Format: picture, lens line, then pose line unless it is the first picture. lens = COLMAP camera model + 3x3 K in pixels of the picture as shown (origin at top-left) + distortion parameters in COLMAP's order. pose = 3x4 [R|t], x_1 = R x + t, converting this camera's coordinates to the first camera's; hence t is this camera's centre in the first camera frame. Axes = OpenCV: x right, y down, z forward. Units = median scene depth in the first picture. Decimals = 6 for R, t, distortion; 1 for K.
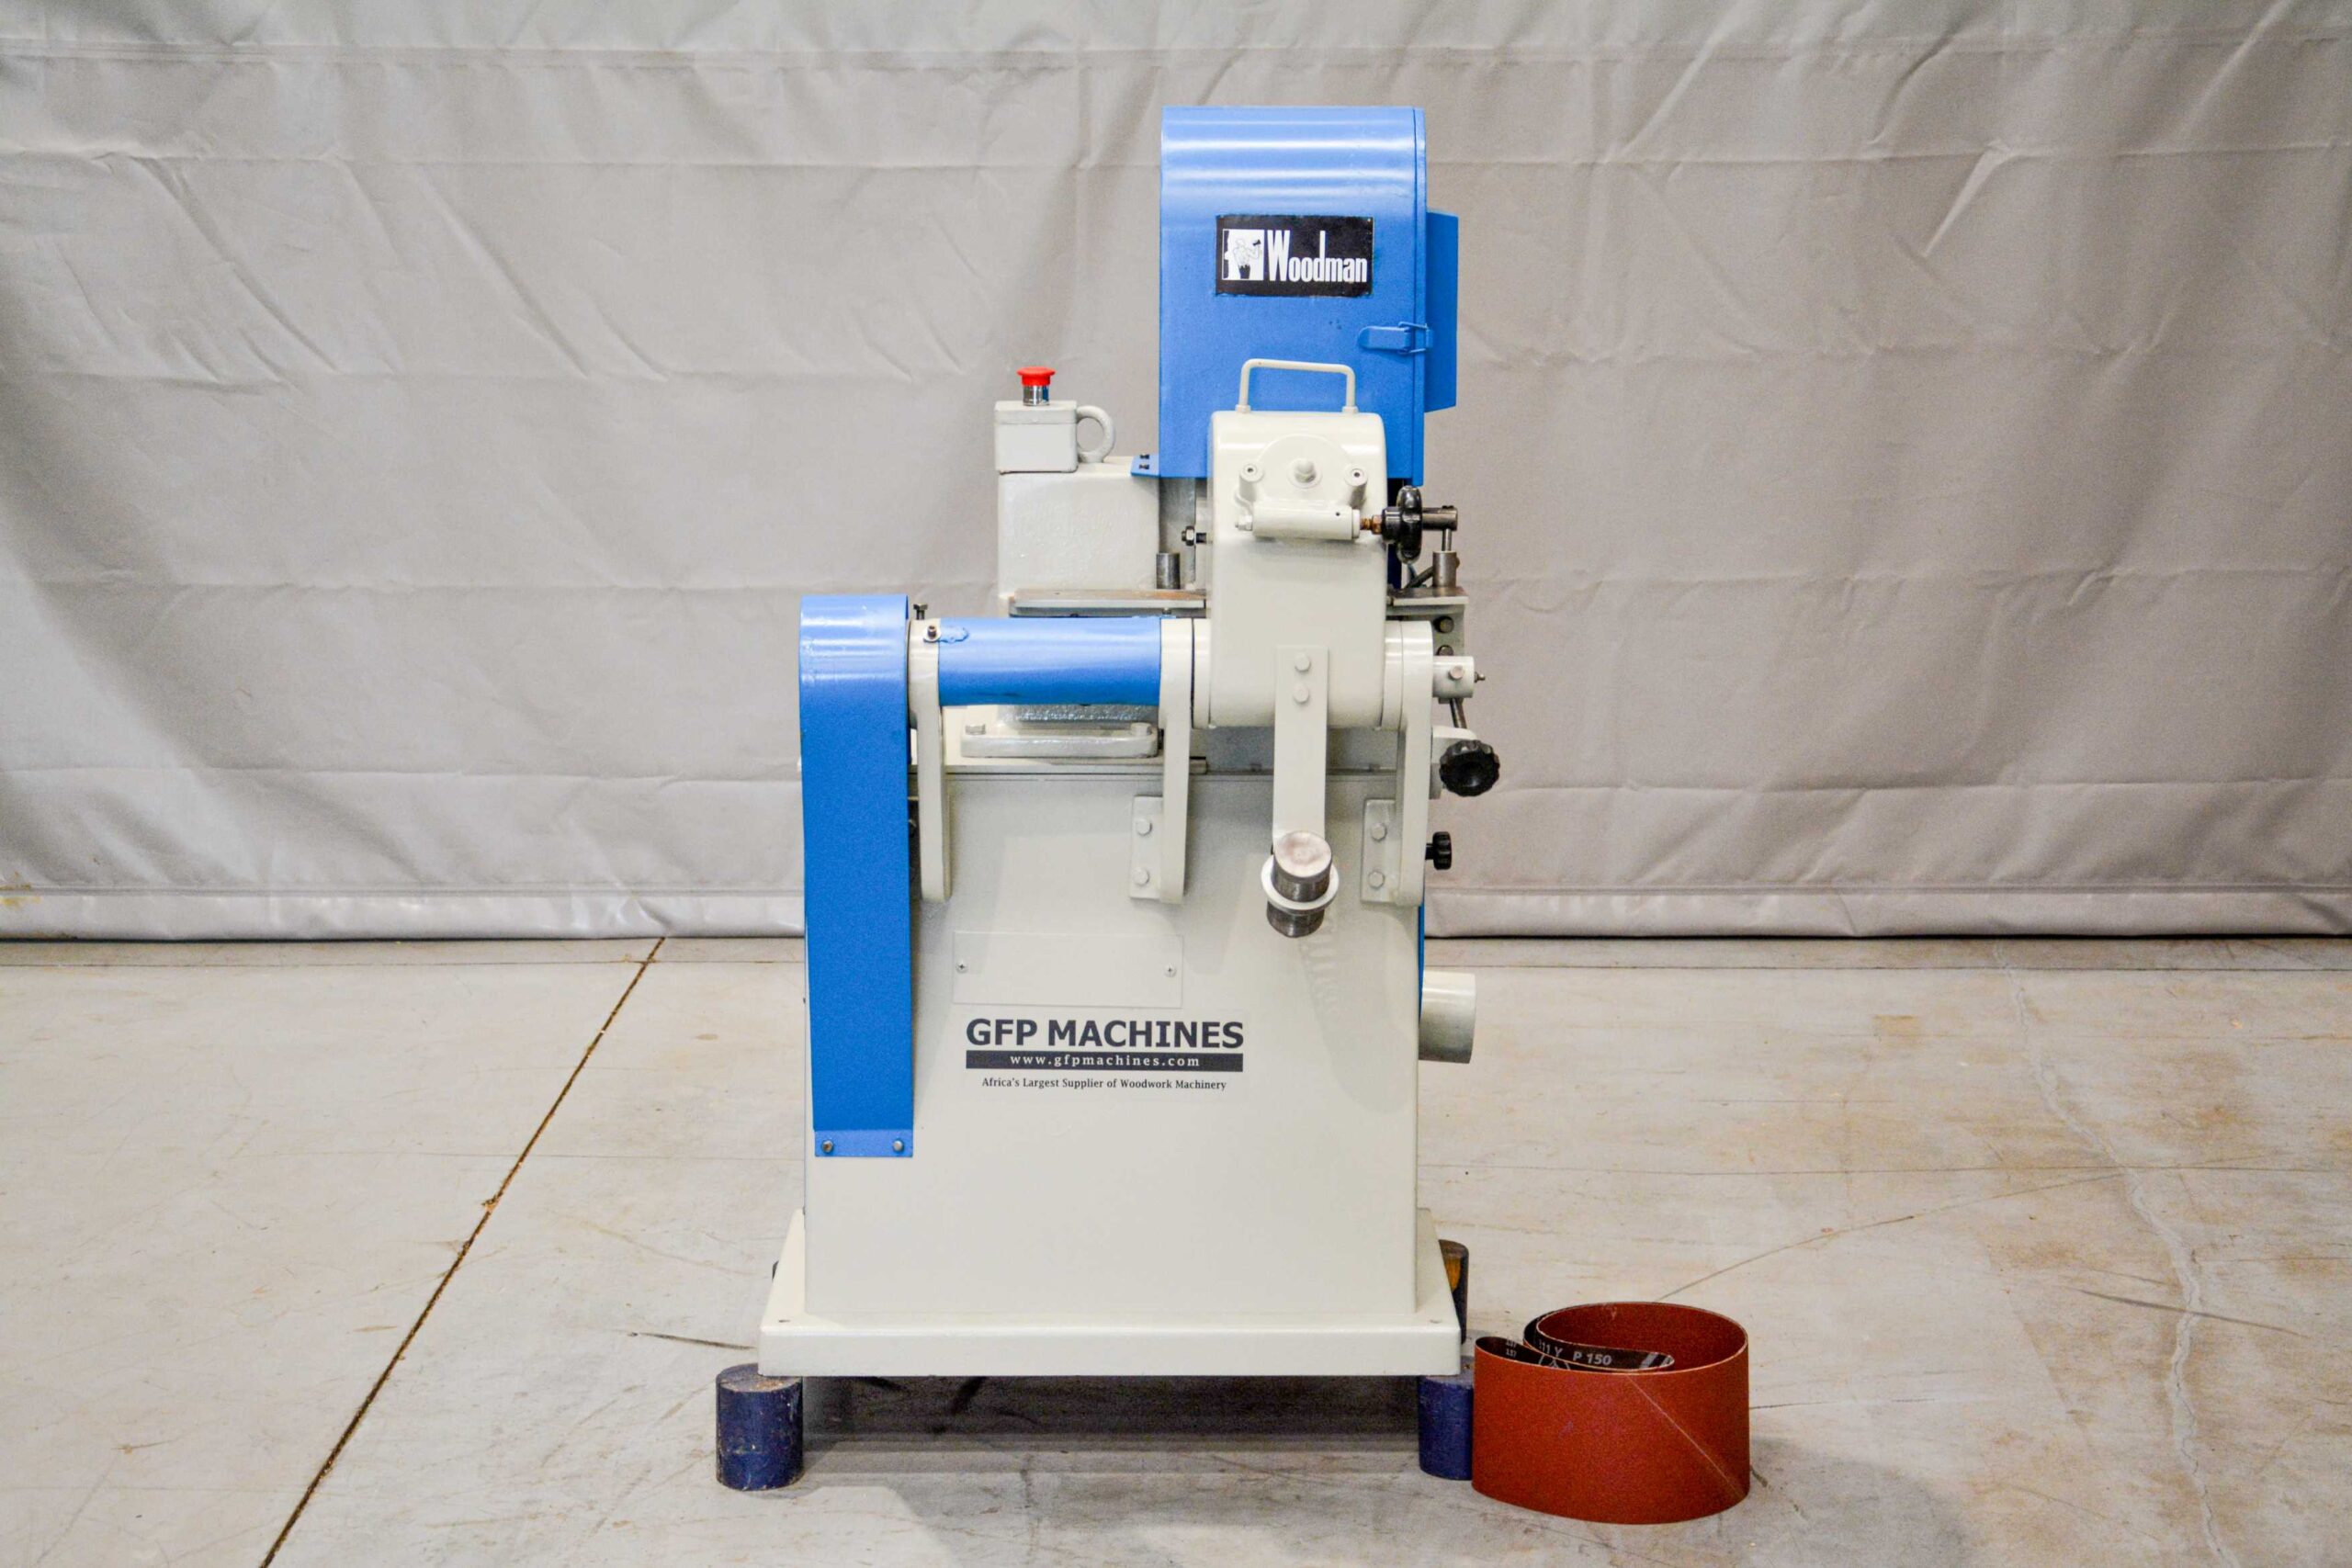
lens RADIAL K [[4060.9, 0, 1178.5], [0, 4060.9, 591.2], [0, 0, 1]] dist [0.382195, 0.000000]
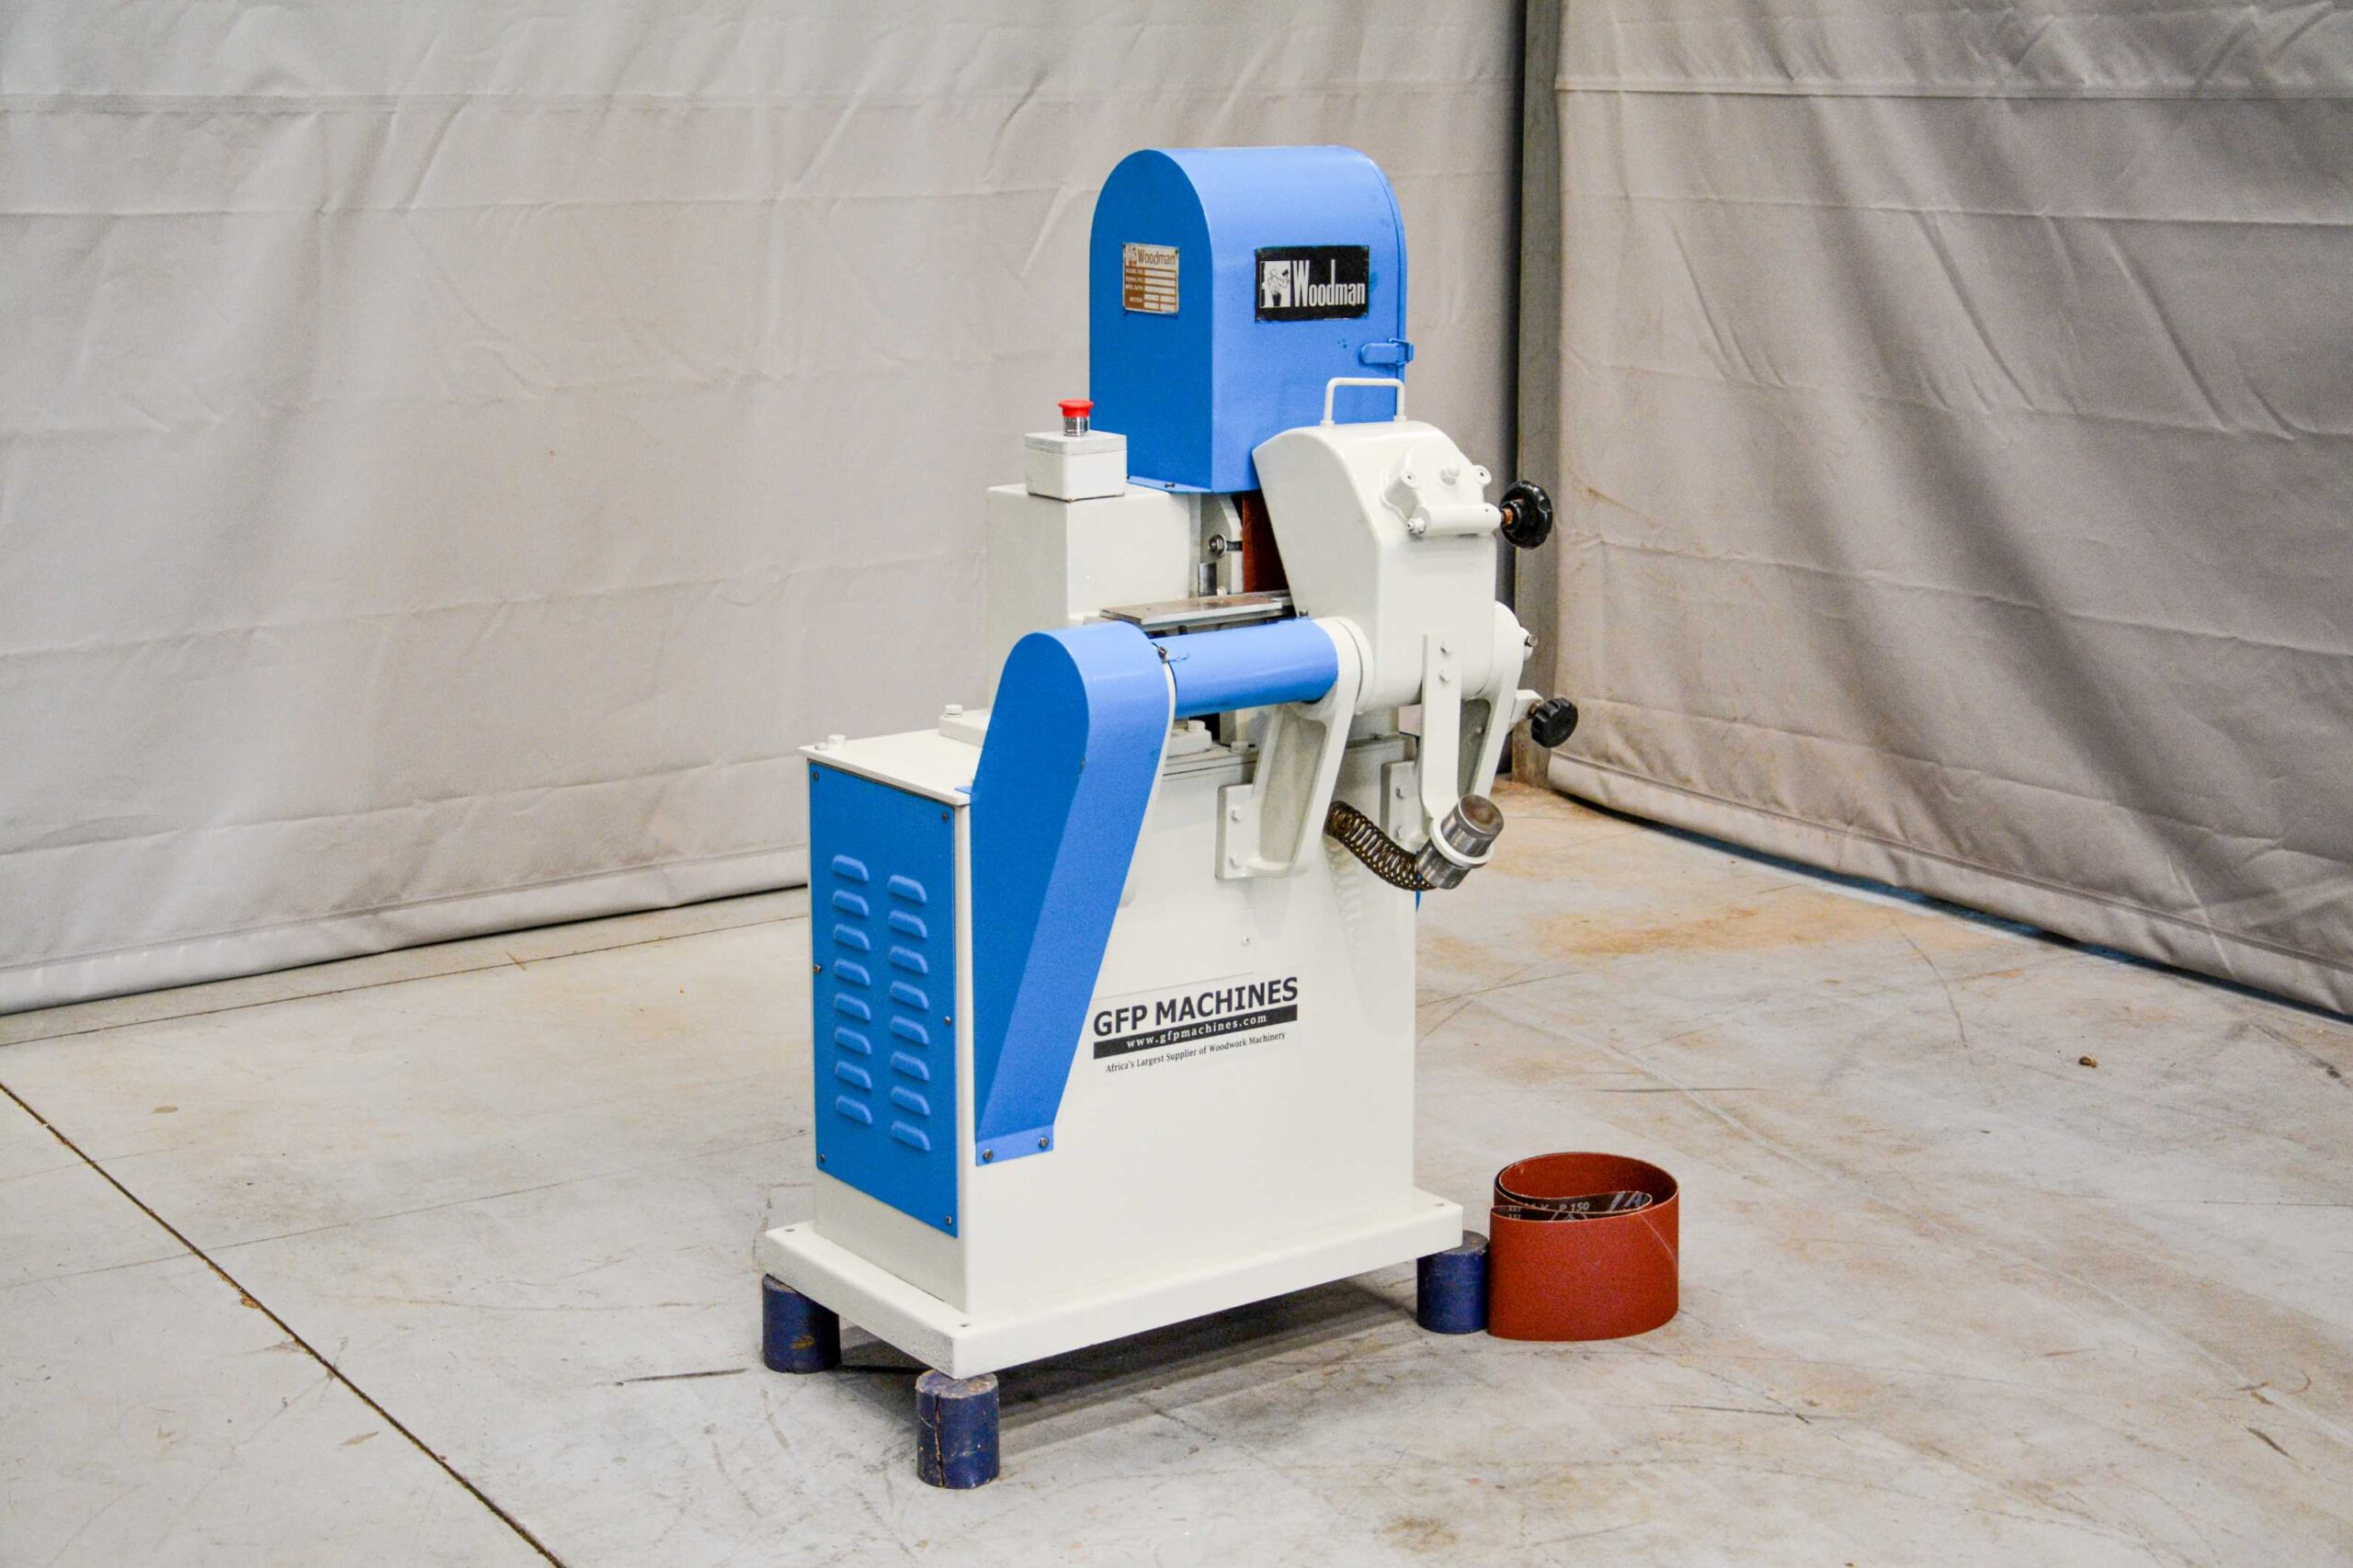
lens RADIAL K [[3430.8, 0, 1144.6], [0, 3430.8, 685.9], [0, 0, 1]] dist [0.233705, 0.000000]
pose [[0.819816, -0.107864, 0.562376, -0.535597], [0.086678, 0.994158, 0.064323, -0.037014], [-0.566028, -0.003987, 0.824376, 0.249422]]
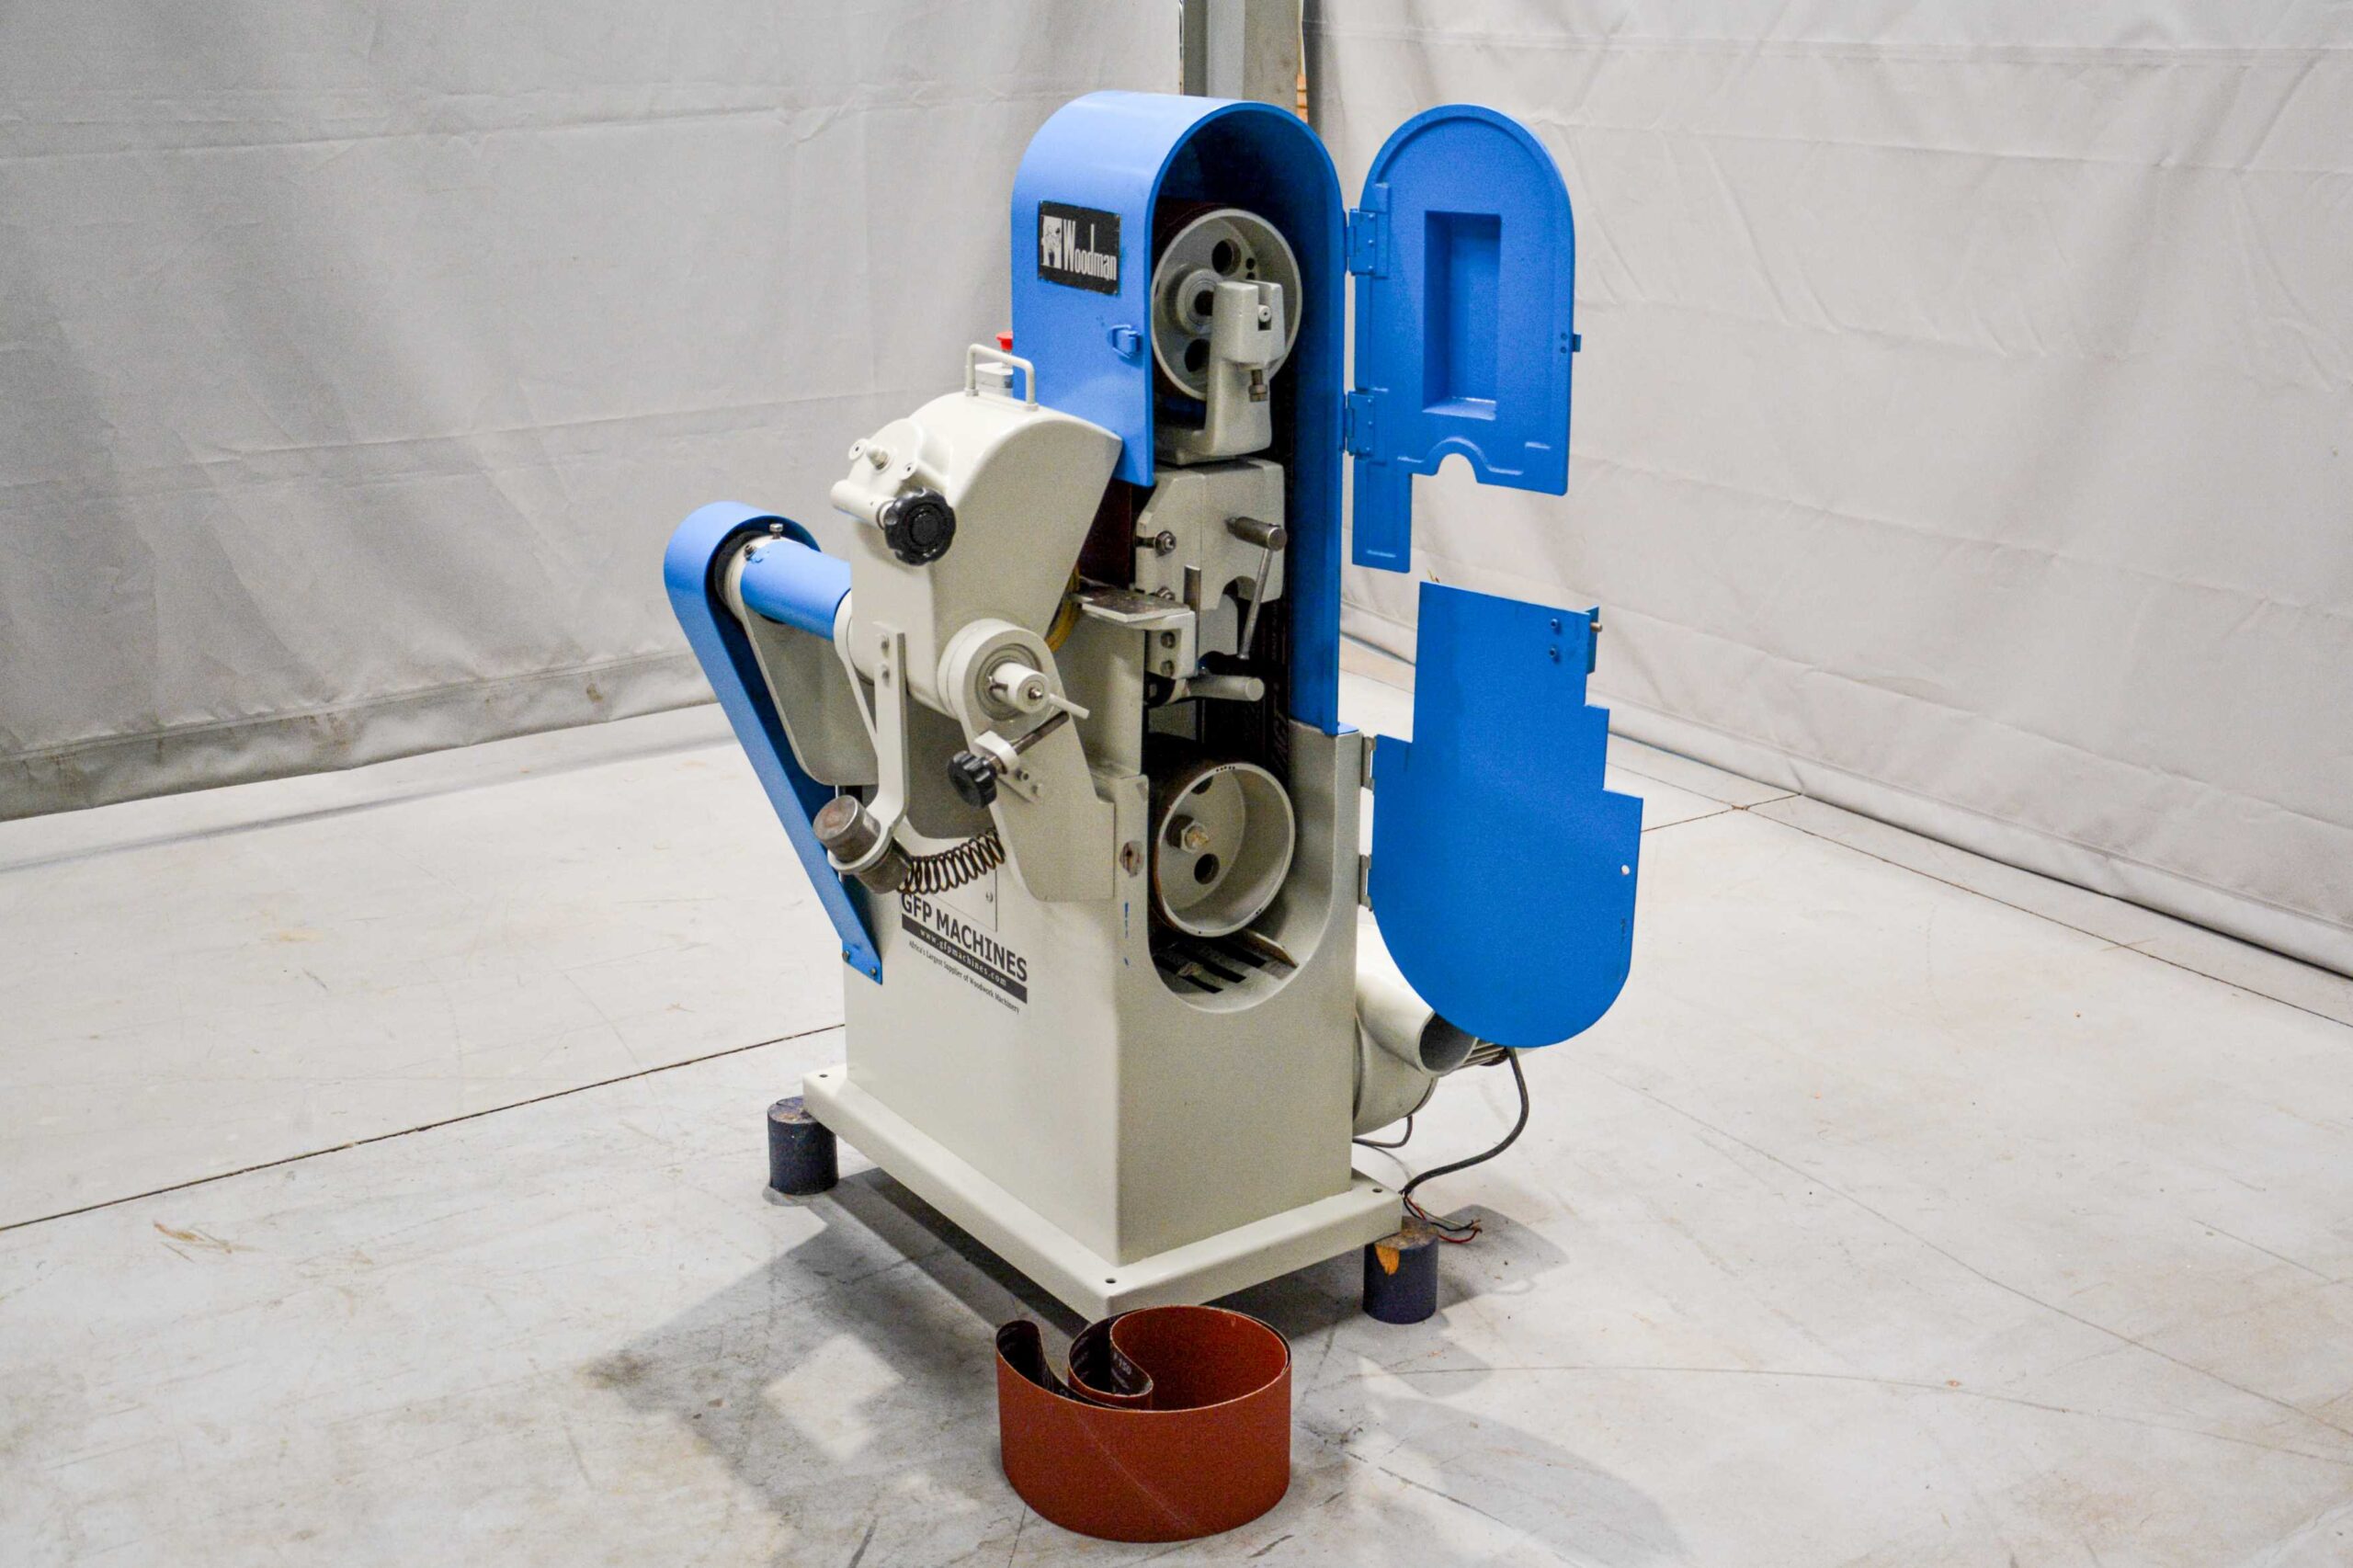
lens RADIAL K [[2570.1, 0, 1266.4], [0, 2570.1, 801.5], [0, 0, 1]] dist [0.029734, 0.000000]
pose [[0.593318, 0.251069, -0.764813, 0.565360], [-0.129262, 0.967502, 0.217329, -0.092282], [0.794522, -0.030084, 0.606490, 0.634017]]
